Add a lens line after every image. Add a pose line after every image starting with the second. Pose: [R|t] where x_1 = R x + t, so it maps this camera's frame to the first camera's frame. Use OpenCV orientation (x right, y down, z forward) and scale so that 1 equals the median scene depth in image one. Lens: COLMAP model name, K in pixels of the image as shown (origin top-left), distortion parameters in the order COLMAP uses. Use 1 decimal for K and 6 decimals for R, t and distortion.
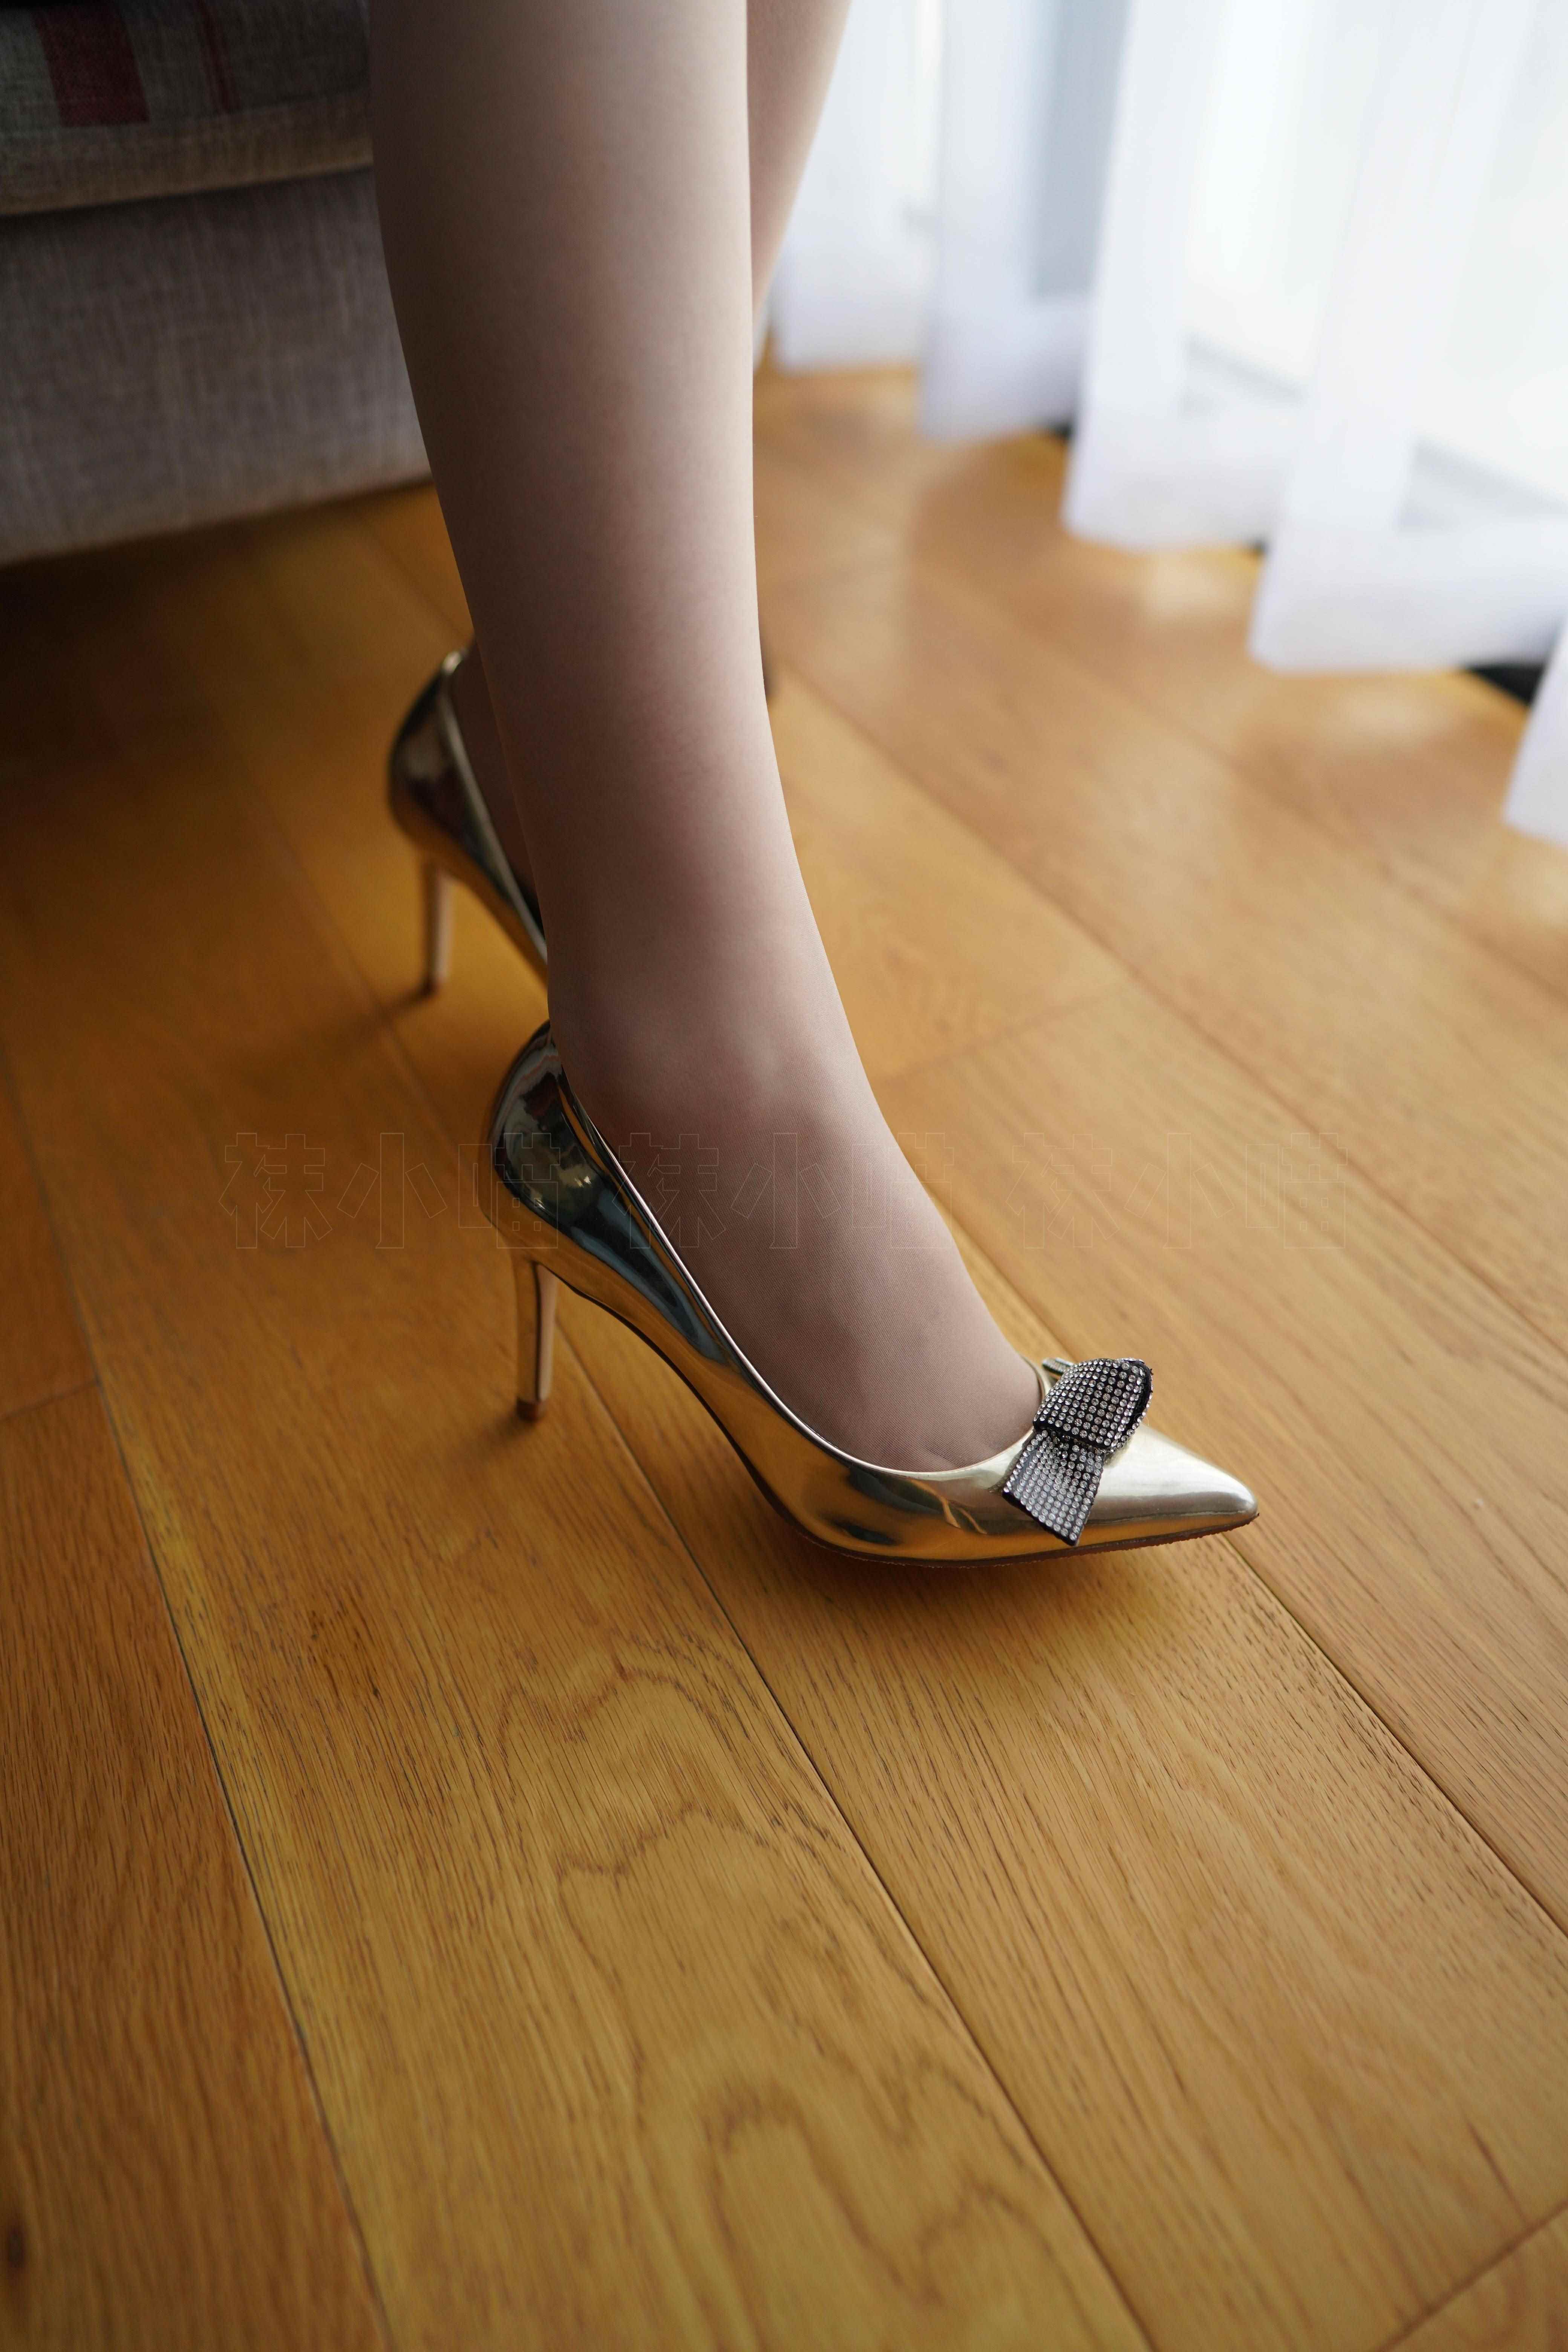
lens RADIAL K [[1635.4, 0, 730.2], [0, 1635.4, 1108.2], [0, 0, 1]] dist [-0.019291, 0.037913]
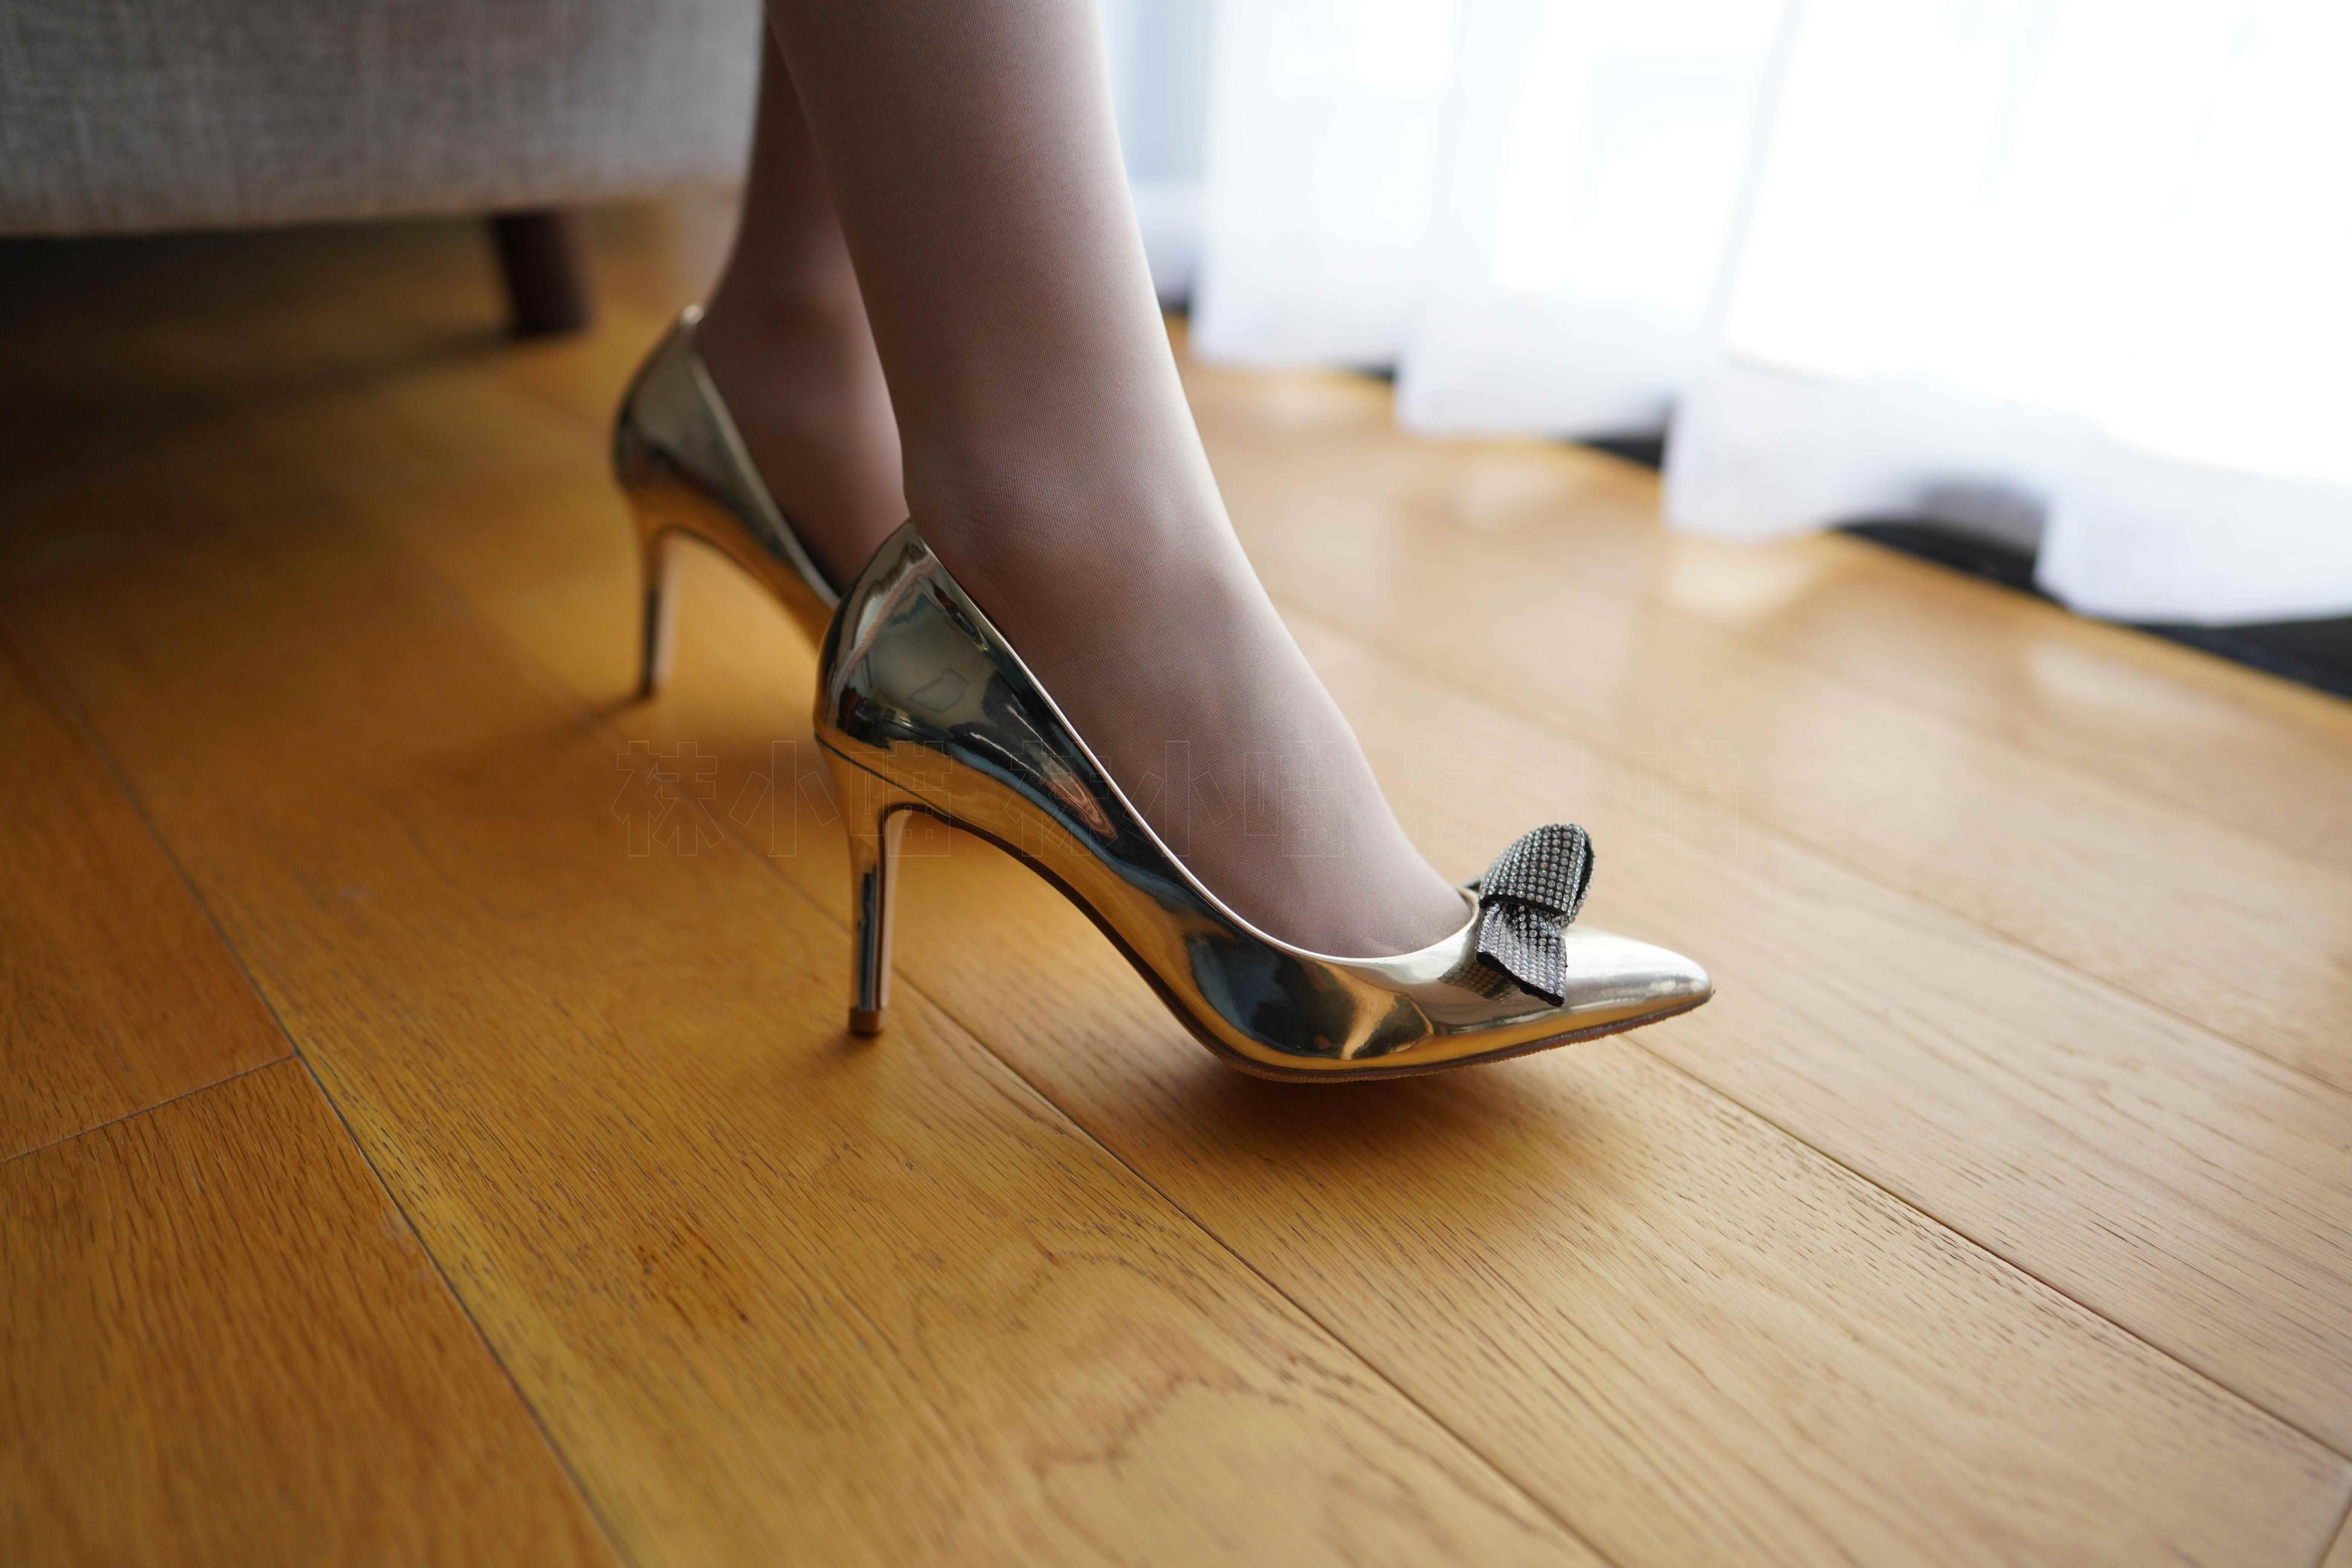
lens RADIAL K [[1635.4, 0, 1116.1], [0, 1635.4, 743.9], [0, 0, 1]] dist [-0.019291, 0.037913]
pose [[0.970875, -0.041829, 0.235908, -0.218250], [0.104282, 0.960257, -0.258905, 0.317346], [-0.215703, 0.275966, 0.936651, 0.165486]]
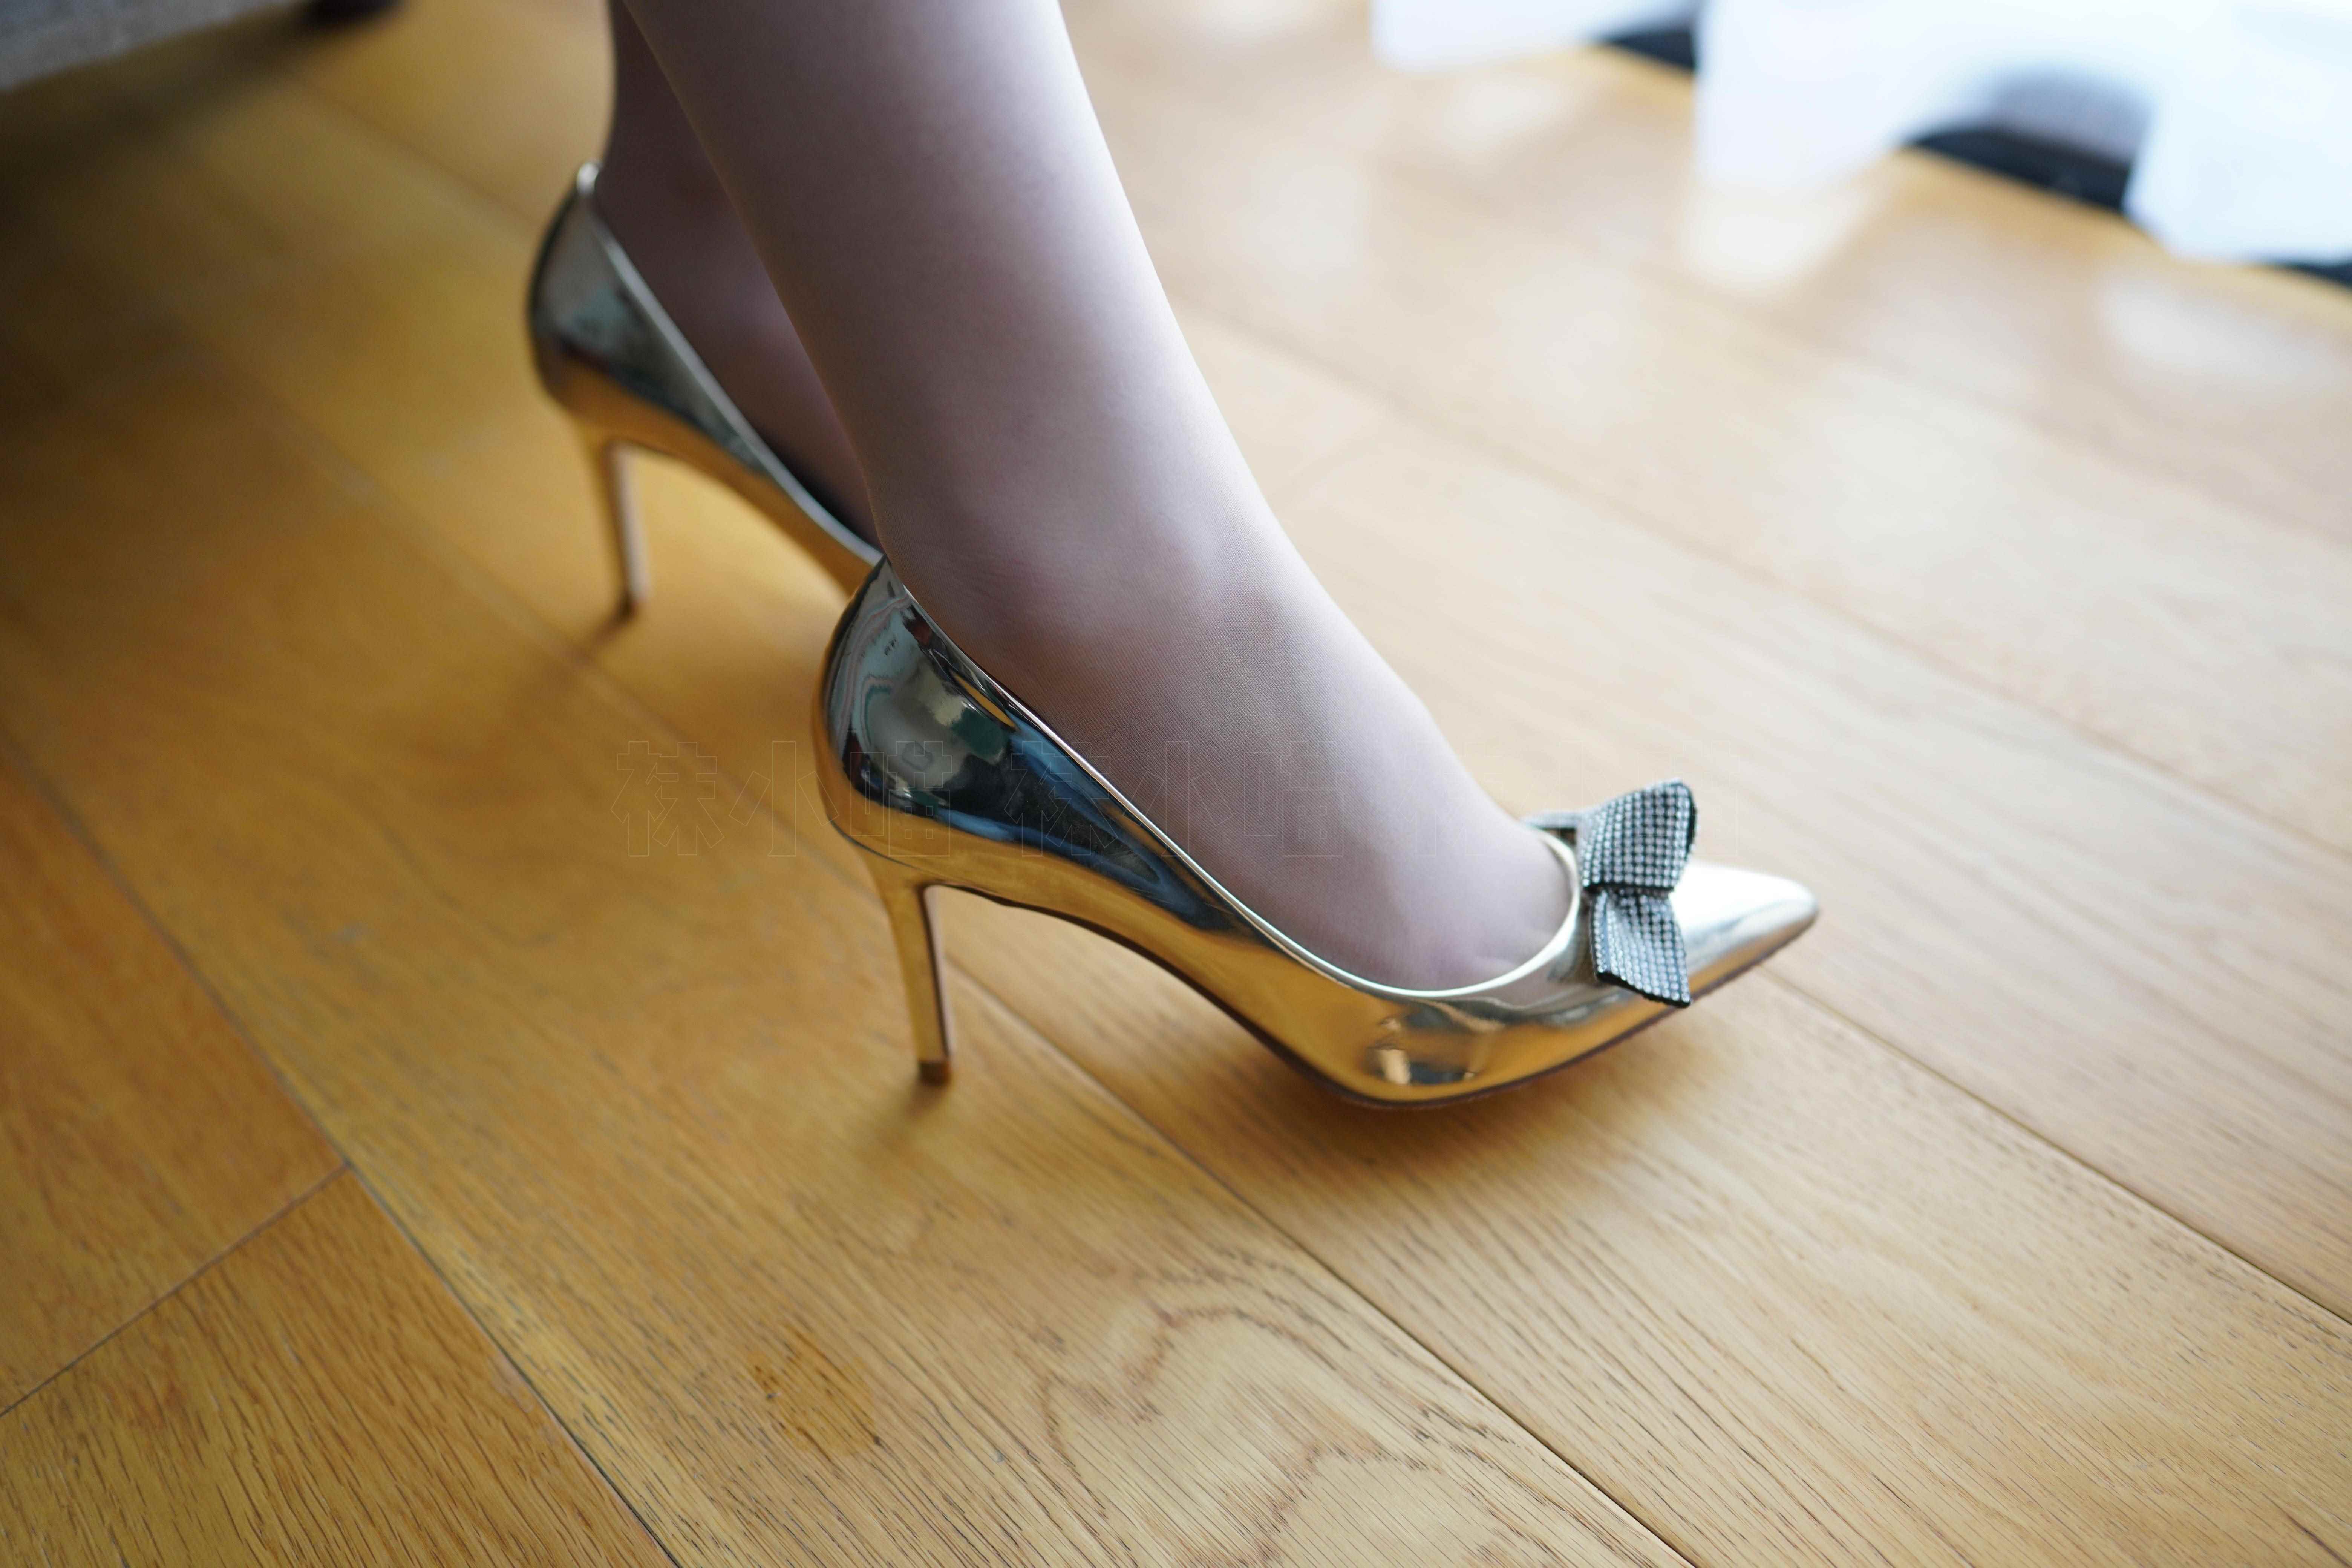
lens RADIAL K [[1635.4, 0, 1103.6], [0, 1635.4, 777.6], [0, 0, 1]] dist [-0.019291, 0.037913]
pose [[0.949603, -0.235315, 0.207078, -0.202714], [0.224732, 0.971639, 0.073570, 0.020245], [-0.218517, -0.023325, 0.975554, 0.231880]]
